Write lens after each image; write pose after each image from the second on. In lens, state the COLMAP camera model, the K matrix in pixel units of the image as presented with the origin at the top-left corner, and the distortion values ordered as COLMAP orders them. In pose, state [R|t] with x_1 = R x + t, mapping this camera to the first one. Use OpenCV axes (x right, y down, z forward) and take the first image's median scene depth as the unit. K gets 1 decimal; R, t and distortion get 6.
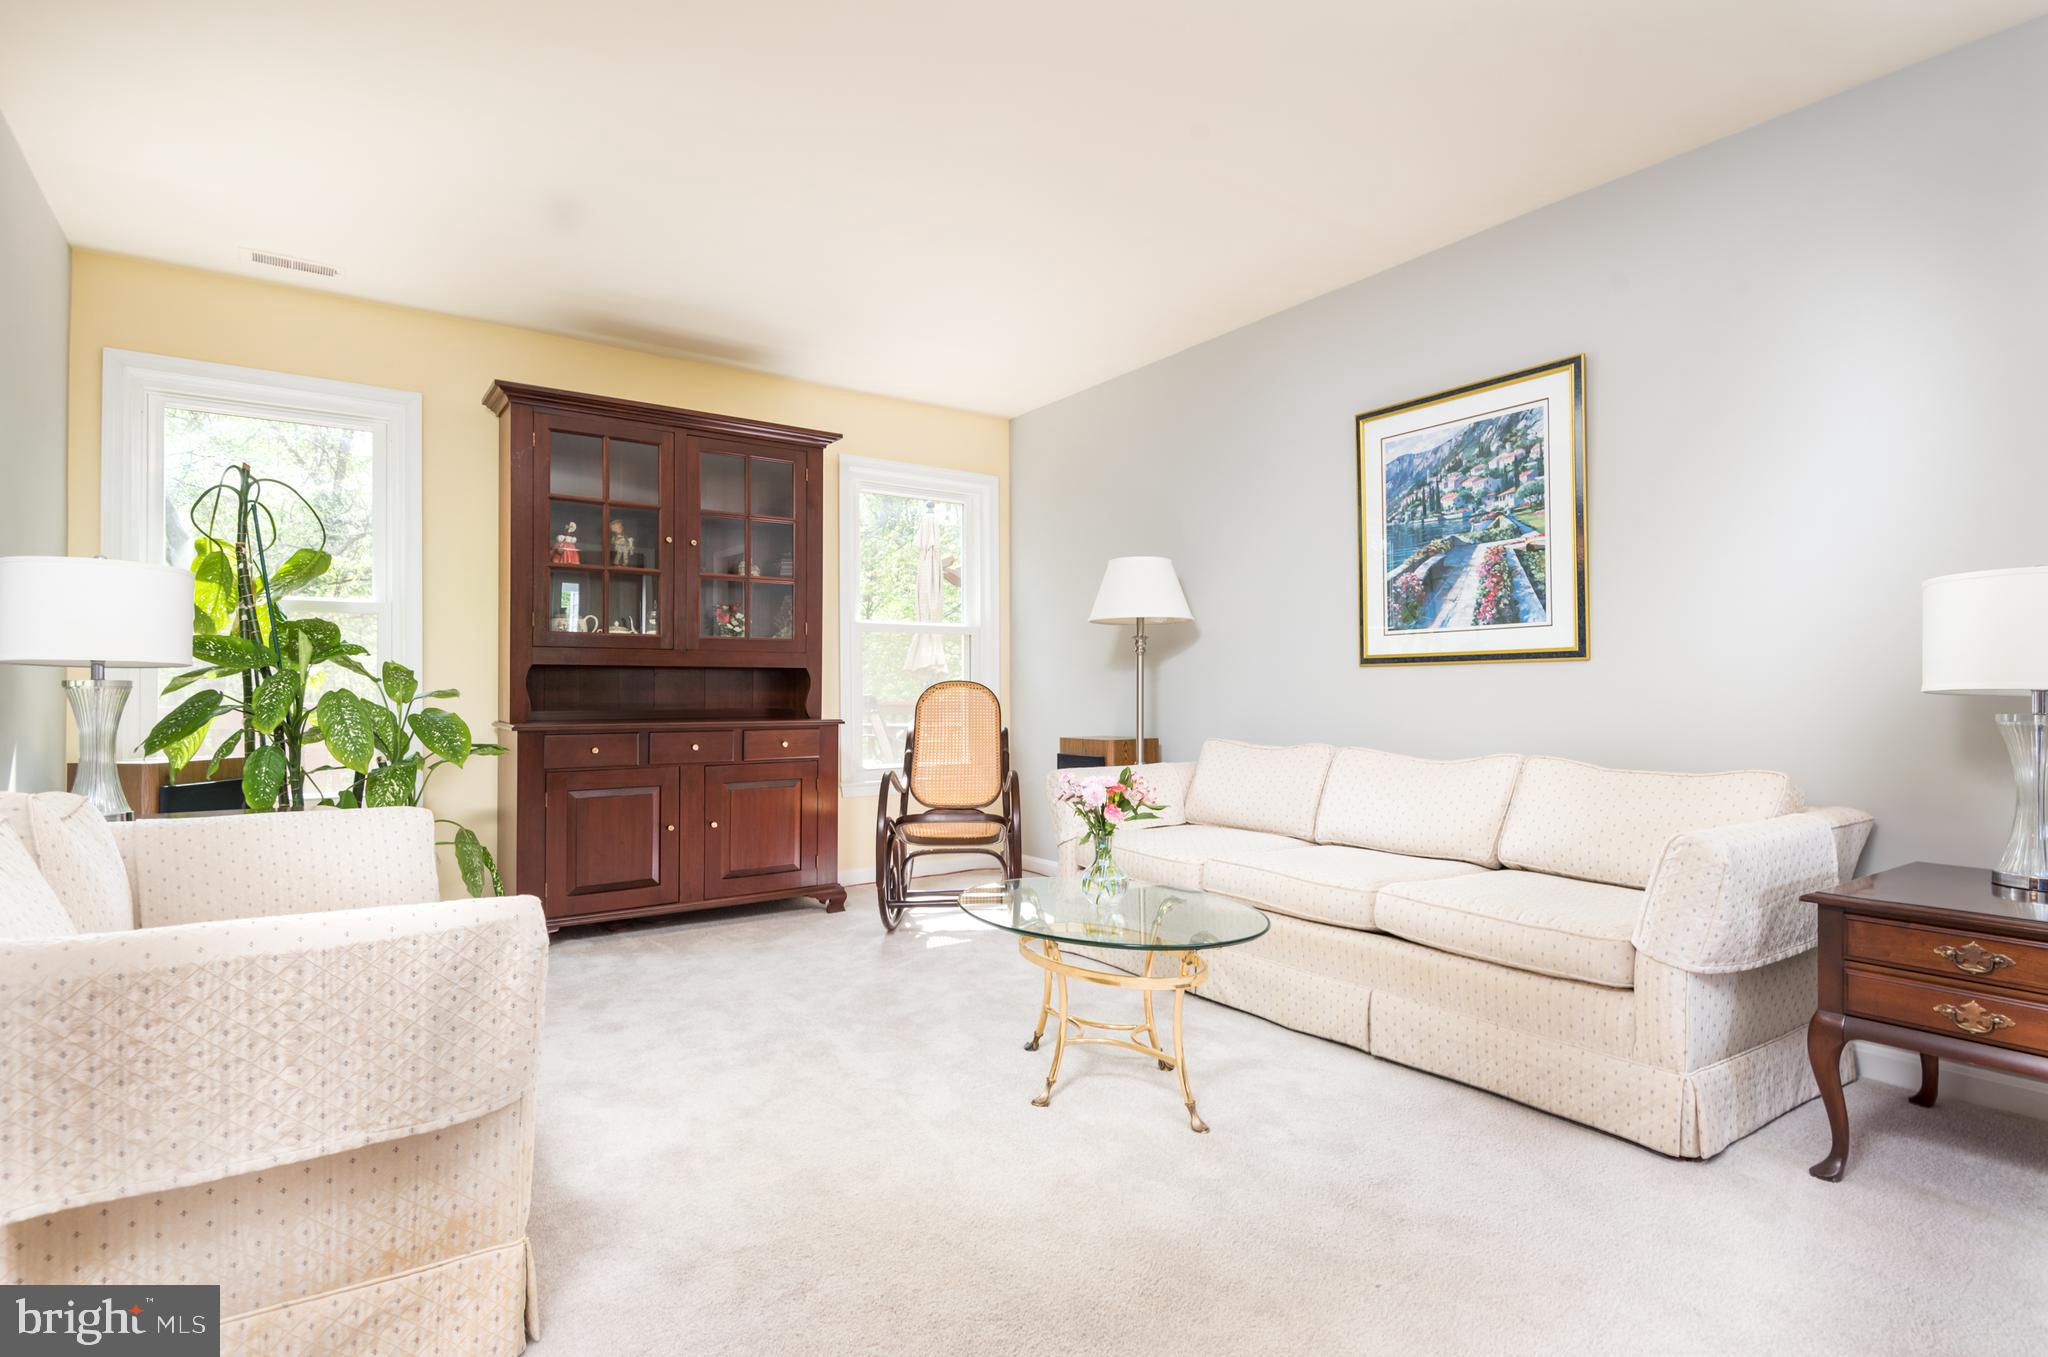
lens RADIAL K [[1036.8, 0, 1048.8], [0, 1036.8, 675.1], [0, 0, 1]] dist [0.014573, -0.002054]
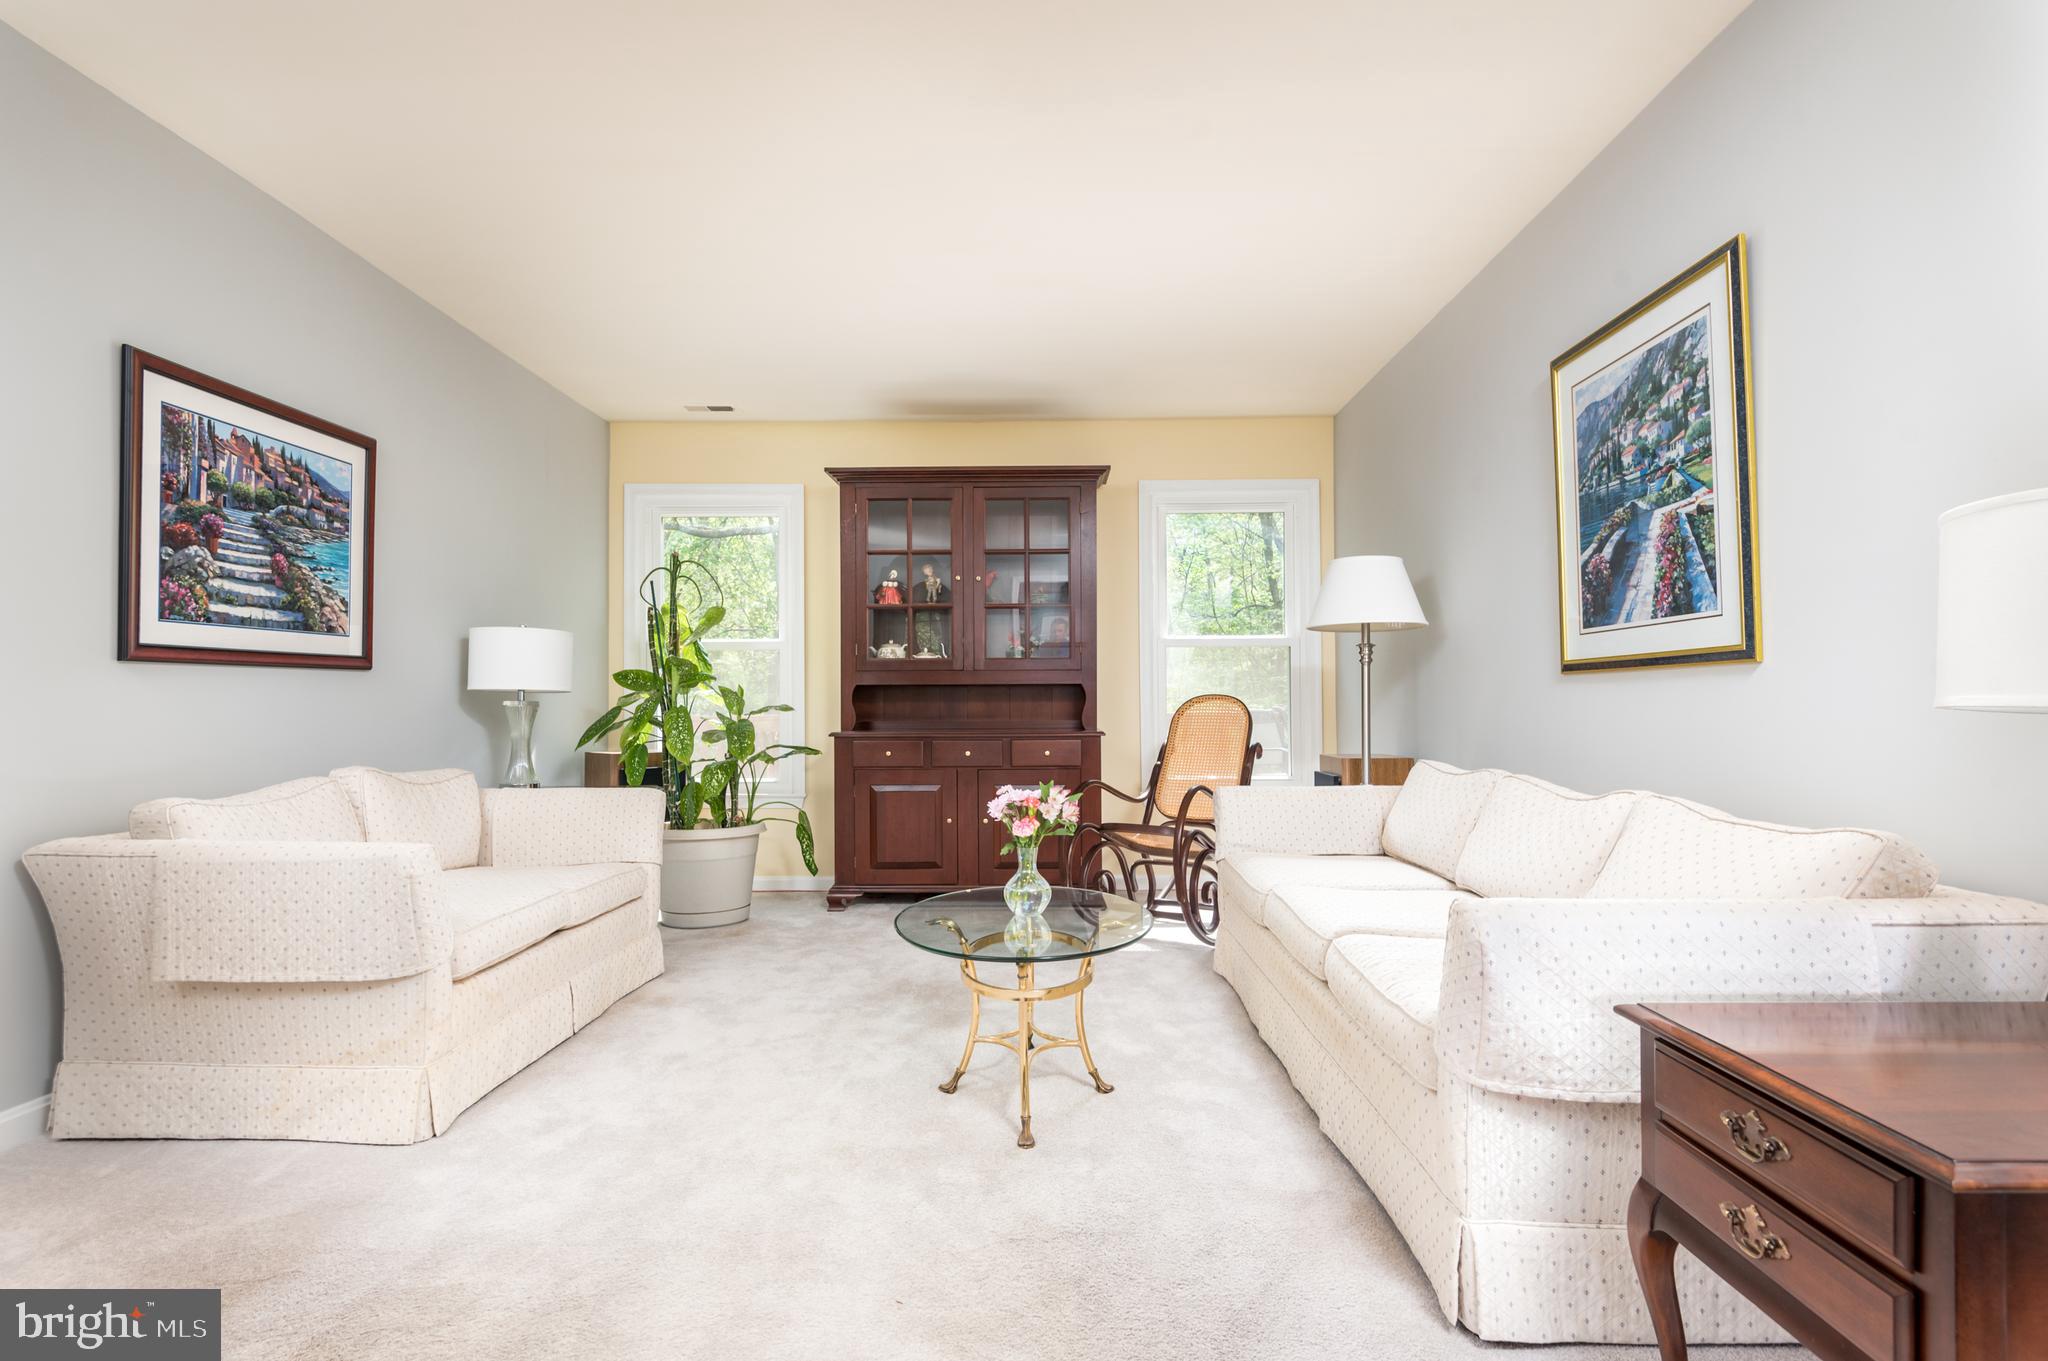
lens RADIAL K [[1036.8, 0, 1048.8], [0, 1036.8, 677.1], [0, 0, 1]] dist [0.014573, -0.002054]
pose [[0.805378, -0.017269, -0.592509, 0.506511], [0.013093, 0.999850, -0.011344, -0.002401], [0.592616, 0.001378, 0.805484, 0.132424]]
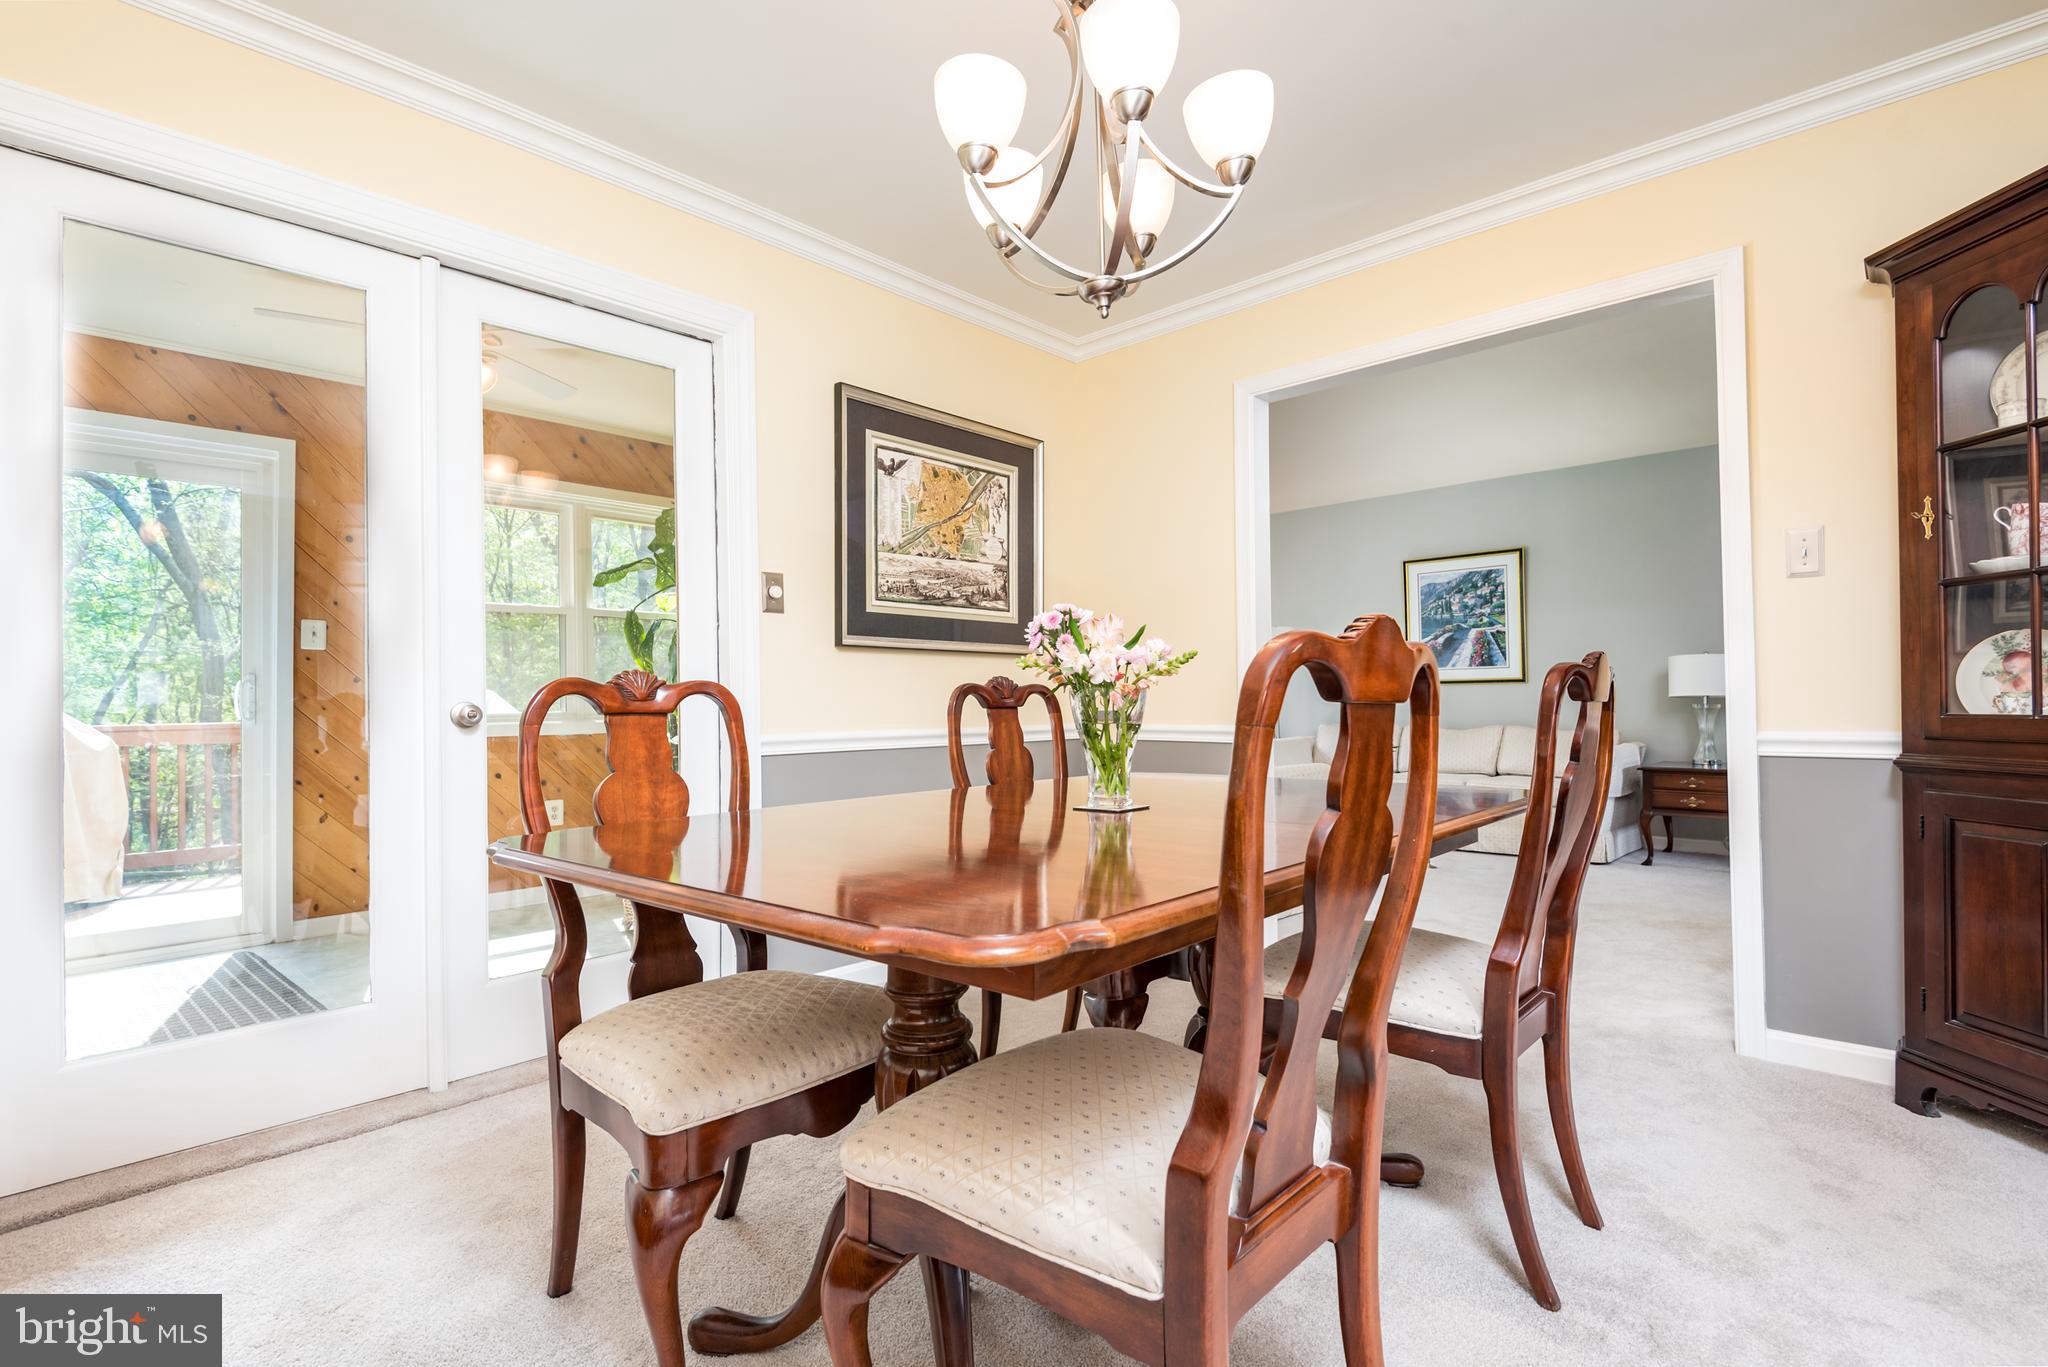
lens RADIAL K [[987.0, 0, 1024.0], [0, 987.0, 683.5], [0, 0, 1]] dist [0.000565, 0.000063]
pose [[0.978917, -0.010908, 0.203966, -0.904073], [0.010047, 0.999936, 0.005255, -0.033310], [-0.204011, -0.003095, 0.978964, -0.799808]]
